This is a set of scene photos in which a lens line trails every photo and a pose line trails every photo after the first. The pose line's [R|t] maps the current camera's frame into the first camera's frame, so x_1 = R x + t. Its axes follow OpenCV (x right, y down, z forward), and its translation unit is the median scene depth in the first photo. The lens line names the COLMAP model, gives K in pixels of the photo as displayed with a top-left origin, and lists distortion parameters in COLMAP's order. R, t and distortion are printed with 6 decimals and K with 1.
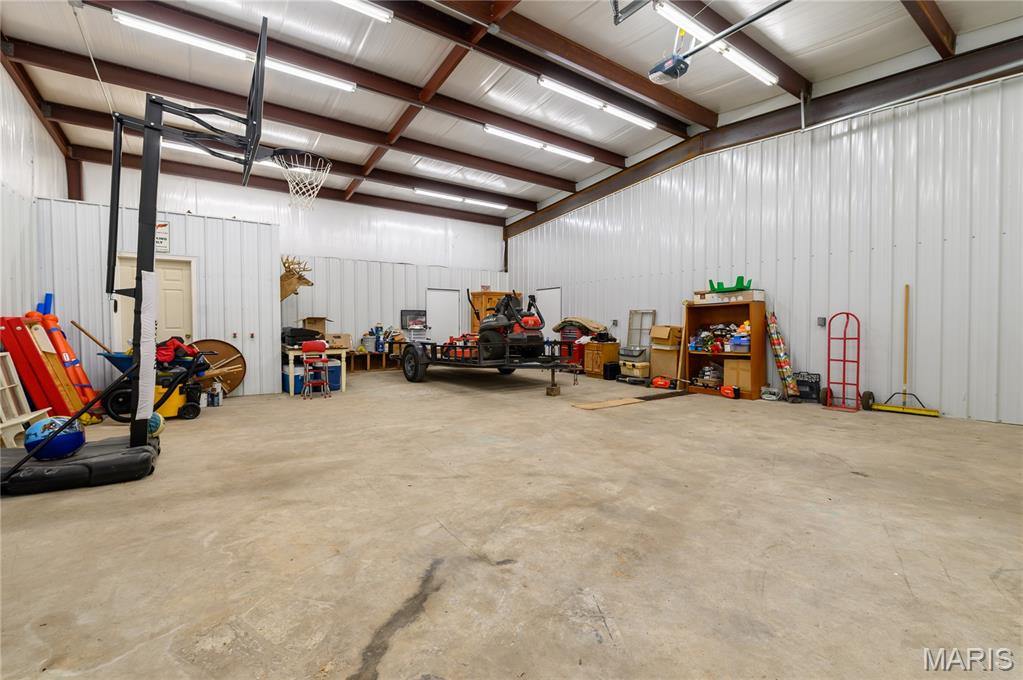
lens RADIAL K [[447.5, 0, 492.3], [0, 447.5, 336.4], [0, 0, 1]] dist [-0.000480, -0.000156]
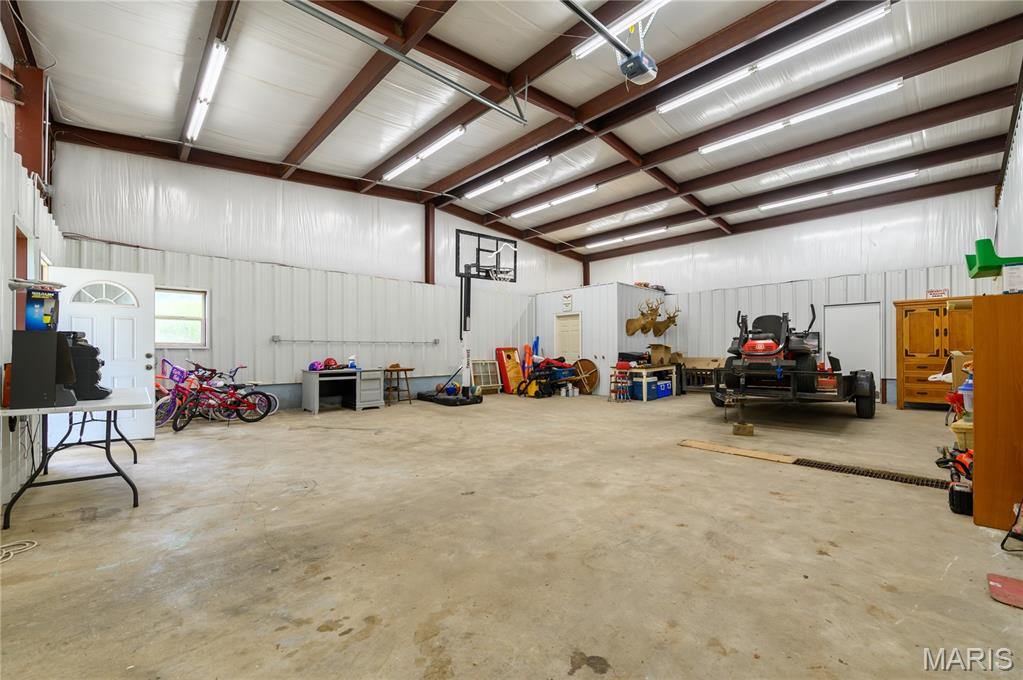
lens RADIAL K [[447.5, 0, 492.3], [0, 447.5, 336.4], [0, 0, 1]] dist [-0.000480, -0.000156]
pose [[0.069286, -0.033316, -0.997040, 1.838658], [-0.022746, 0.999130, -0.034967, -0.020894], [0.997337, 0.025101, 0.068468, 0.954824]]
